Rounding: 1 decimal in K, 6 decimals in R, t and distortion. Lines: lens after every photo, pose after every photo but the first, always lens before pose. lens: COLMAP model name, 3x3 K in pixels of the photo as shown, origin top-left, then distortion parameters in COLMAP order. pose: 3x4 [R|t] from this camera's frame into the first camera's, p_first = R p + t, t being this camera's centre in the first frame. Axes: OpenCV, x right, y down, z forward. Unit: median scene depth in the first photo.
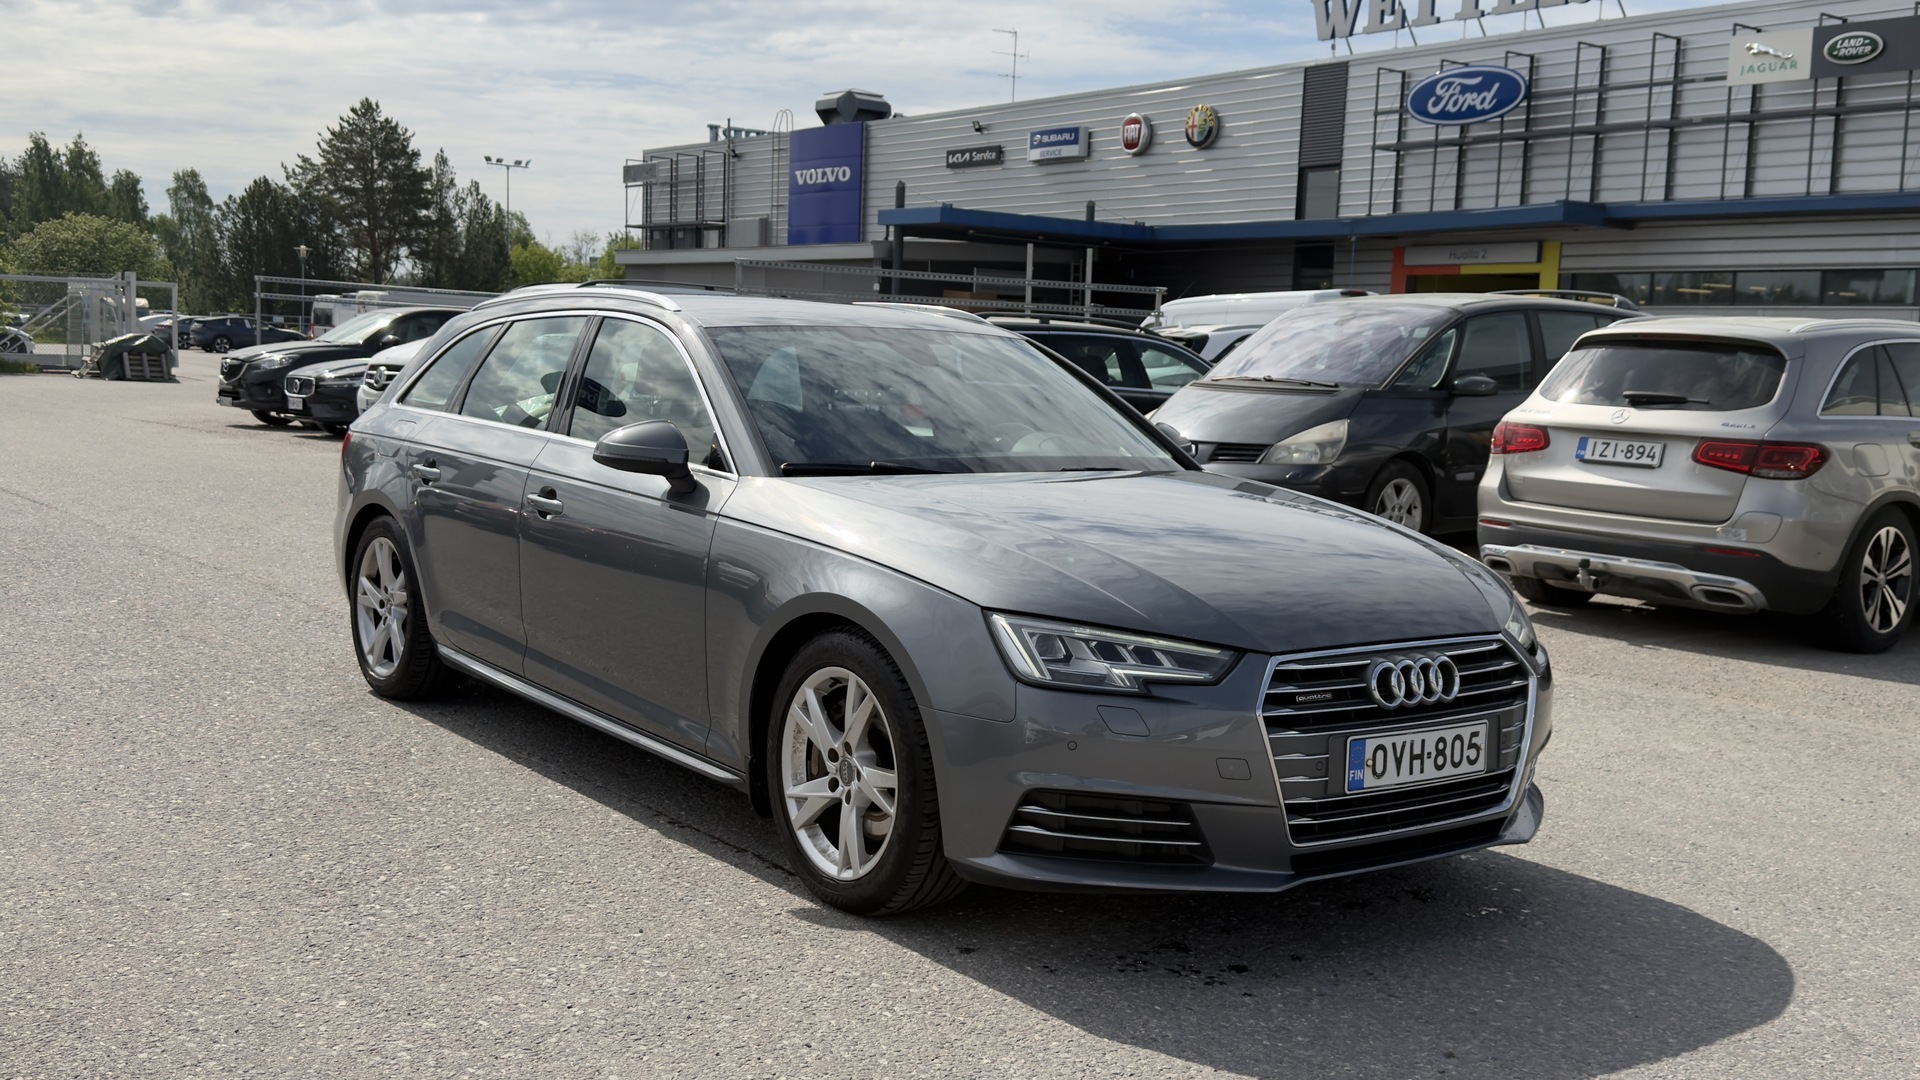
lens RADIAL K [[1859.4, 0, 968.3], [0, 1859.4, 546.2], [0, 0, 1]] dist [0.003134, 0.000000]
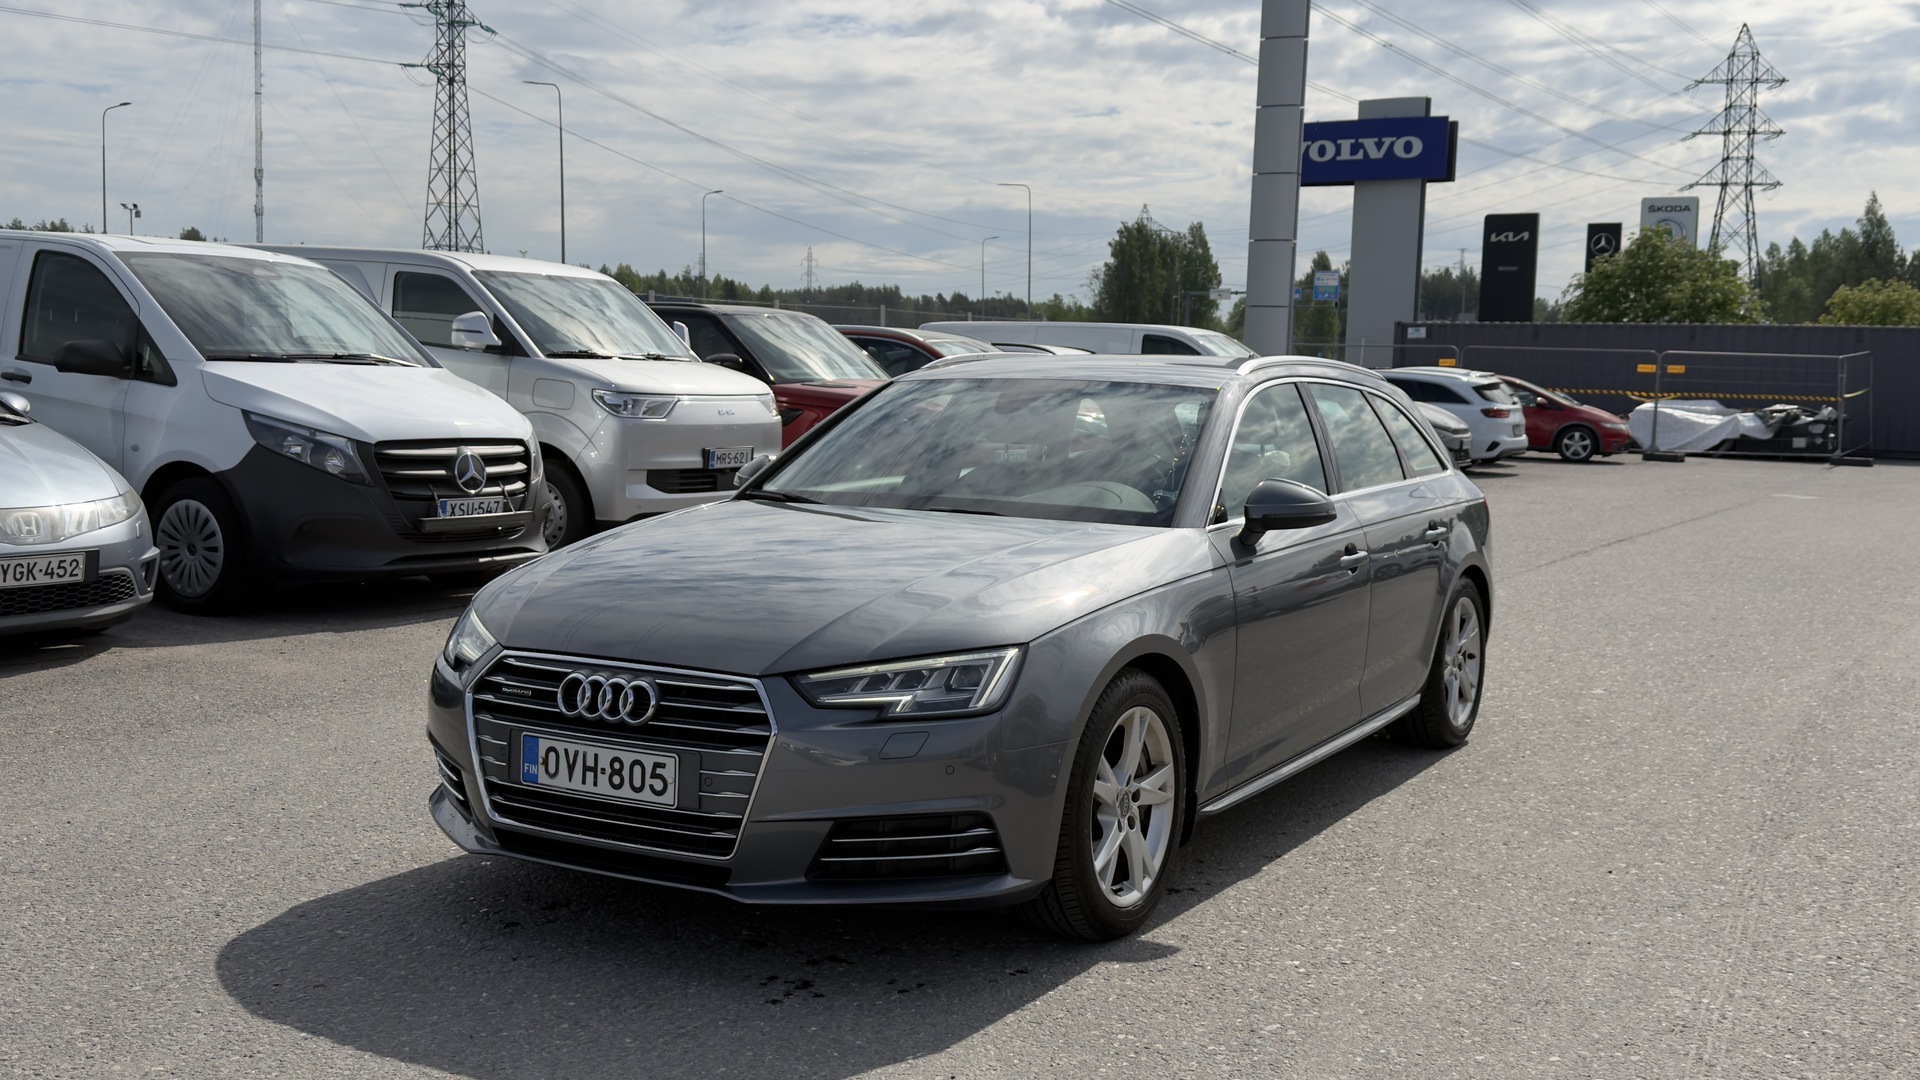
lens RADIAL K [[1859.4, 0, 958.4], [0, 1859.4, 544.3], [0, 0, 1]] dist [0.003134, 0.000000]
pose [[0.432875, 0.050513, -0.900038, 1.266195], [-0.103801, 0.994581, 0.005896, -0.040347], [0.895458, 0.090873, 0.435772, 0.716318]]
